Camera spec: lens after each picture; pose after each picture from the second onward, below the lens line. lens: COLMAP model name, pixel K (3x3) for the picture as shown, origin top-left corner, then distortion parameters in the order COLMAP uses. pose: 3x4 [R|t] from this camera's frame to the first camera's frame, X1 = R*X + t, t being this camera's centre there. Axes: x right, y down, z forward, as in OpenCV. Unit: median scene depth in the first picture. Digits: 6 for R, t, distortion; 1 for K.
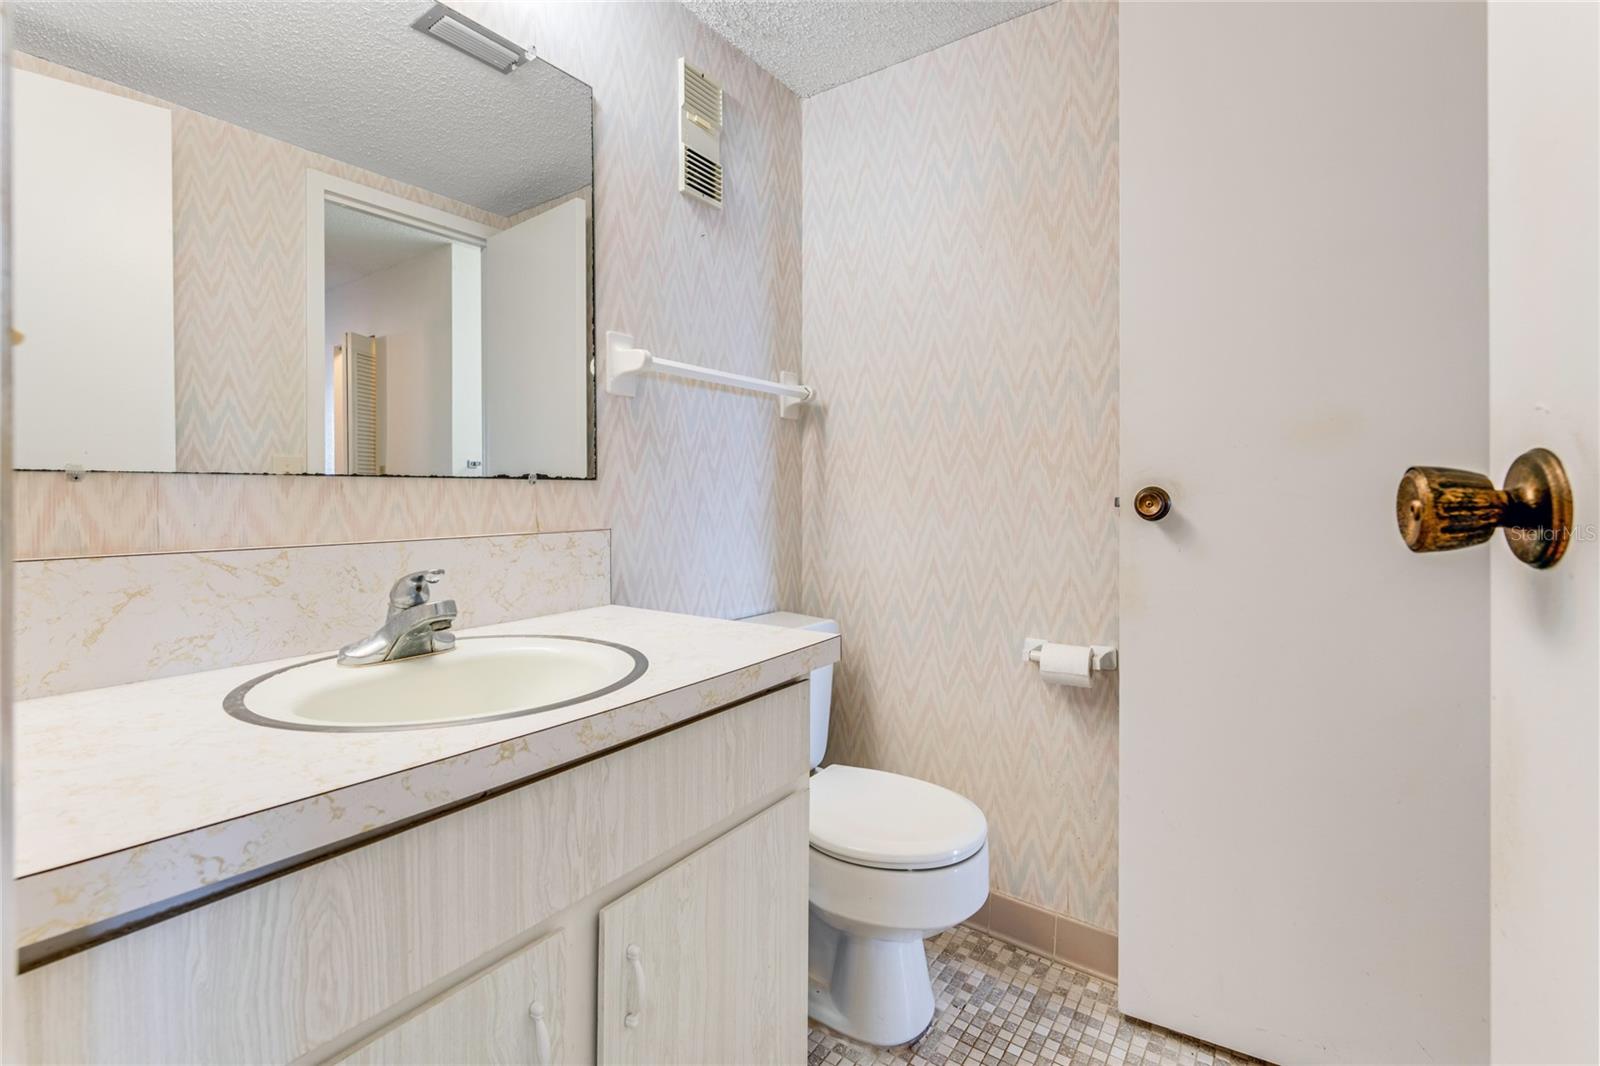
lens RADIAL K [[664.5, 0, 799.7], [0, 664.5, 513.5], [0, 0, 1]] dist [0.000247, 0.000044]
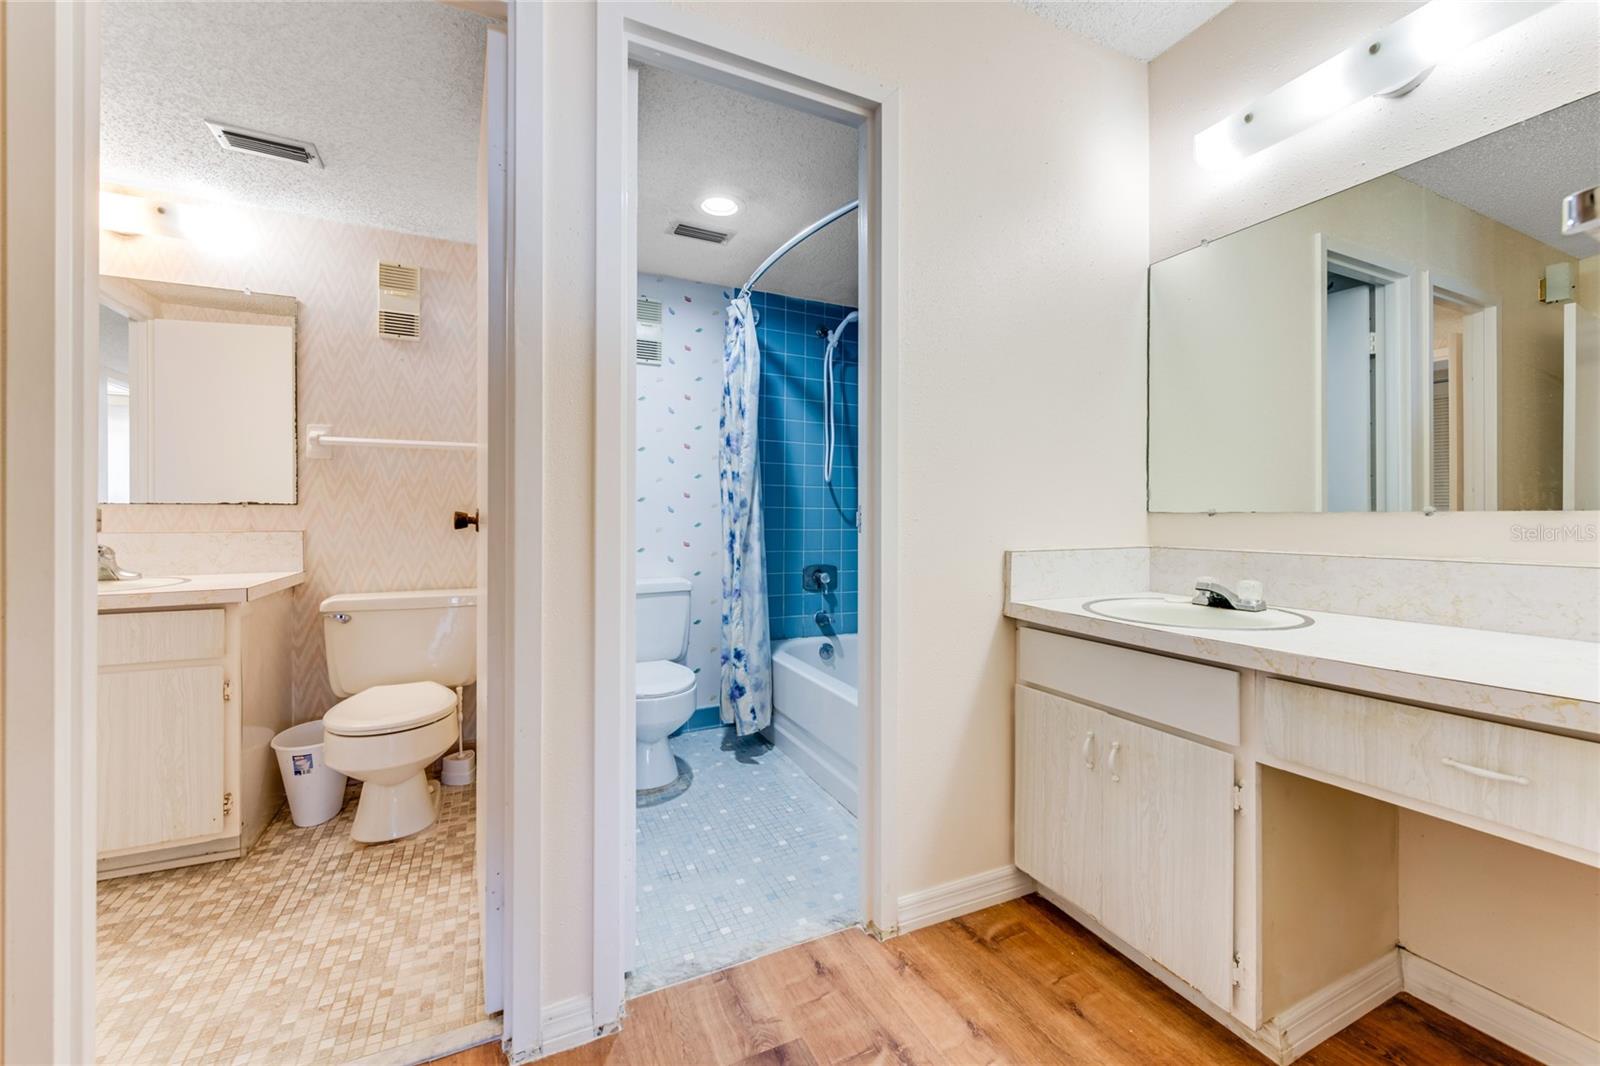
lens RADIAL K [[566.7, 0, 844.3], [0, 566.7, 528.0], [0, 0, 1]] dist [-0.000137, -0.000166]
pose [[0.892810, 0.019504, -0.450012, 1.487703], [-0.019169, 0.999802, 0.005303, -0.018689], [0.450026, 0.003892, 0.893007, 0.215437]]
